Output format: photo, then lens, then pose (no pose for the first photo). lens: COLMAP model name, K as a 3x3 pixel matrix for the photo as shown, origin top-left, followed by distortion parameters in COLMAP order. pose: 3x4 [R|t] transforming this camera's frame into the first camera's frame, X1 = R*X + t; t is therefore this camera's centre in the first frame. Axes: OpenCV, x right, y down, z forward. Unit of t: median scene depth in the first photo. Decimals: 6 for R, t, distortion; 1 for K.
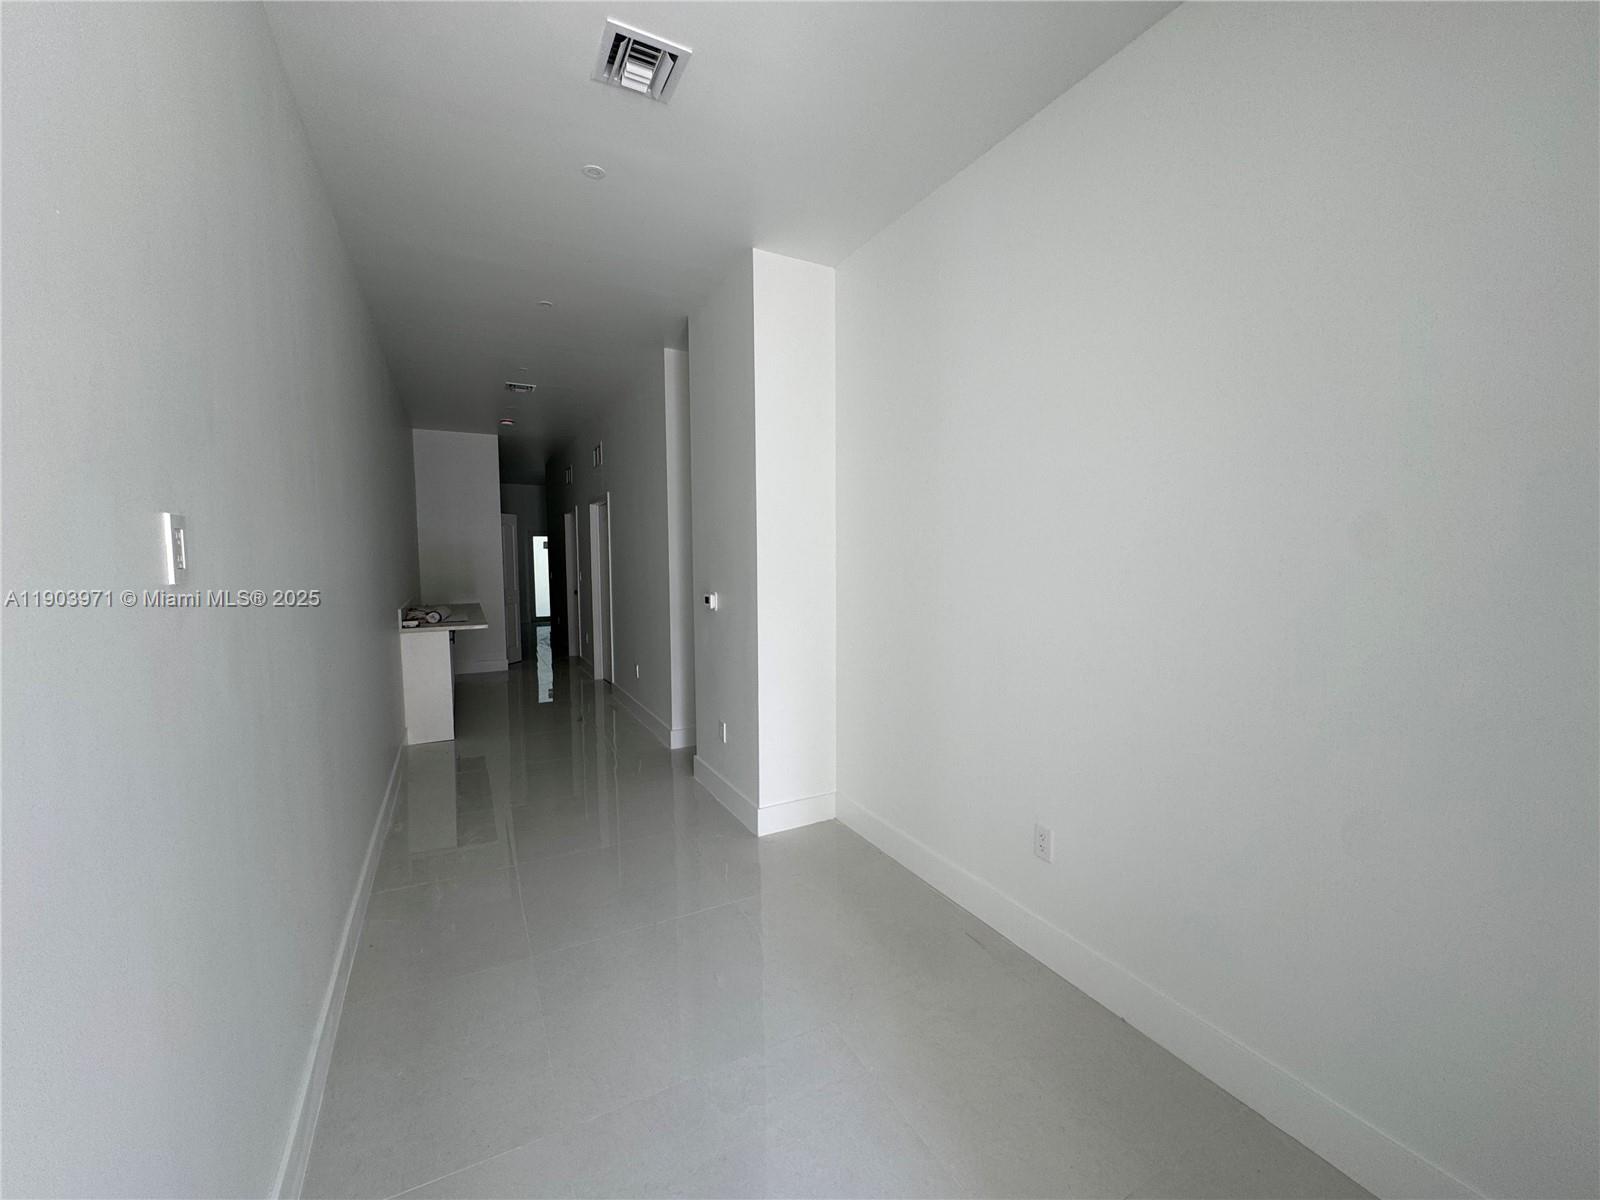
lens RADIAL K [[639.2, 0, 801.8], [0, 639.2, 603.2], [0, 0, 1]] dist [-0.000325, -0.001861]
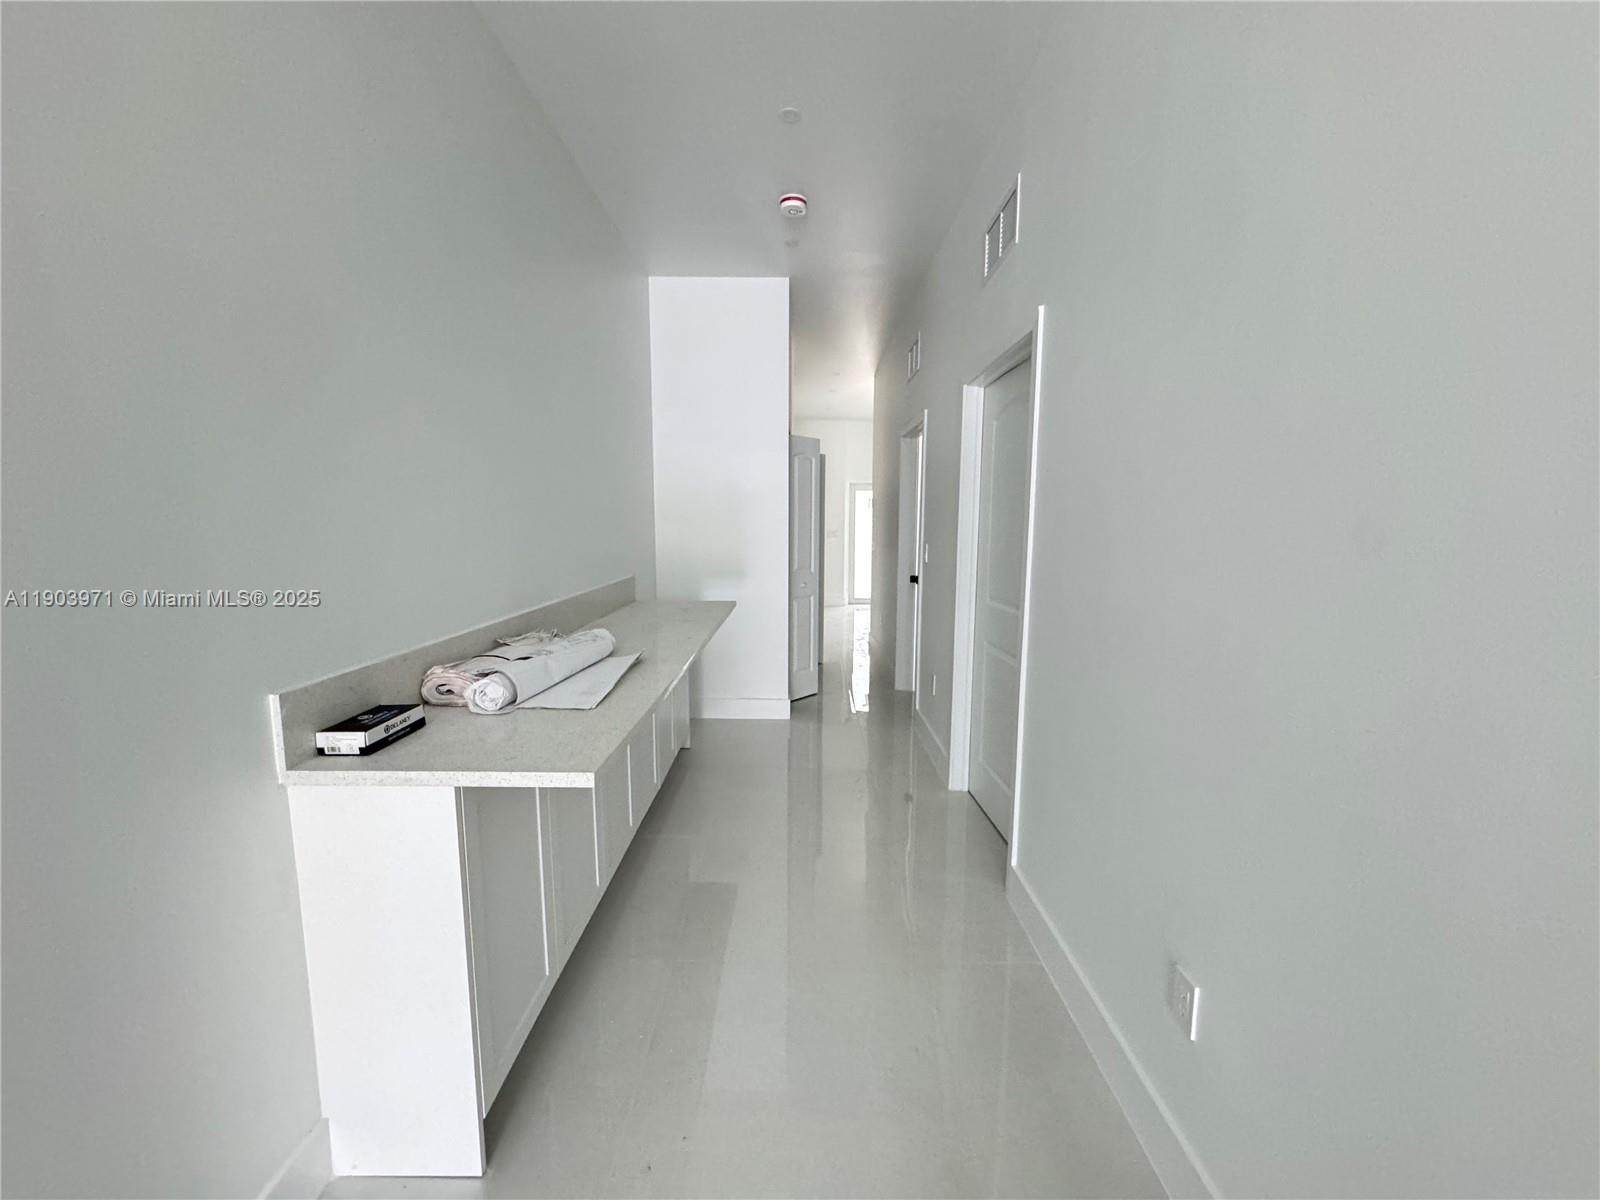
lens RADIAL K [[639.2, 0, 799.2], [0, 639.2, 602.2], [0, 0, 1]] dist [-0.000325, -0.001861]
pose [[0.879297, 0.067241, -0.471503, -0.203661], [-0.042876, 0.997140, 0.062243, -0.030507], [0.474340, -0.034514, 0.879665, 0.533025]]
